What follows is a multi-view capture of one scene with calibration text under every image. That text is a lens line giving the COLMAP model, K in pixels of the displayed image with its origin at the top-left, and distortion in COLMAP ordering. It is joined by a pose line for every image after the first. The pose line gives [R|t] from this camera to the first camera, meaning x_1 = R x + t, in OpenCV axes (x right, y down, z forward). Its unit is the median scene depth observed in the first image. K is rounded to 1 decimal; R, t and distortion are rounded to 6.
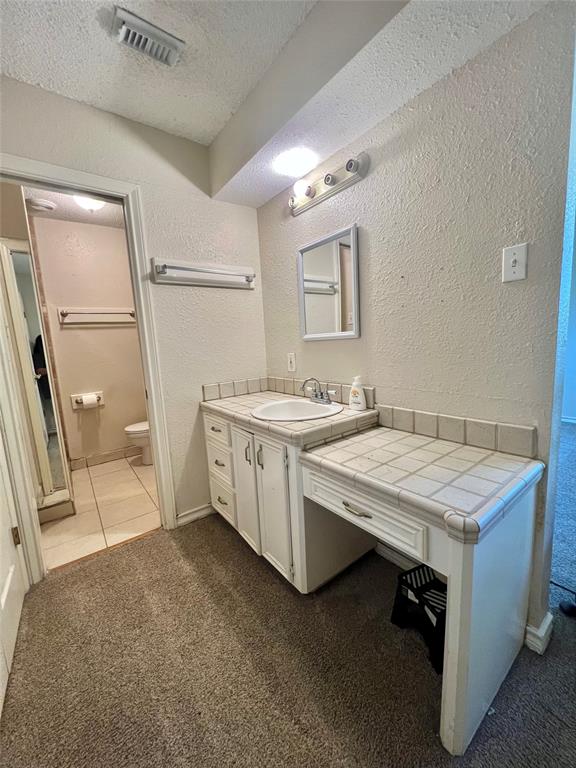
lens RADIAL K [[305.6, 0, 288.7], [0, 305.6, 384.9], [0, 0, 1]] dist [-0.000658, -0.000014]
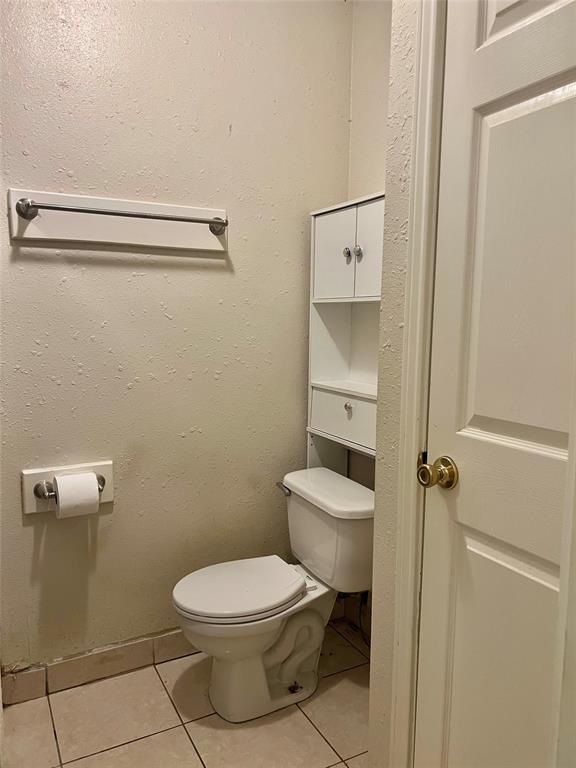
lens RADIAL K [[579.3, 0, 287.9], [0, 579.3, 383.9], [0, 0, 1]] dist [0.050826, 0.002247]
pose [[0.986715, 0.080899, -0.140884, -0.363629], [-0.082457, 0.996581, -0.005244, -0.073532], [0.139978, 0.016791, 0.990012, 0.436406]]
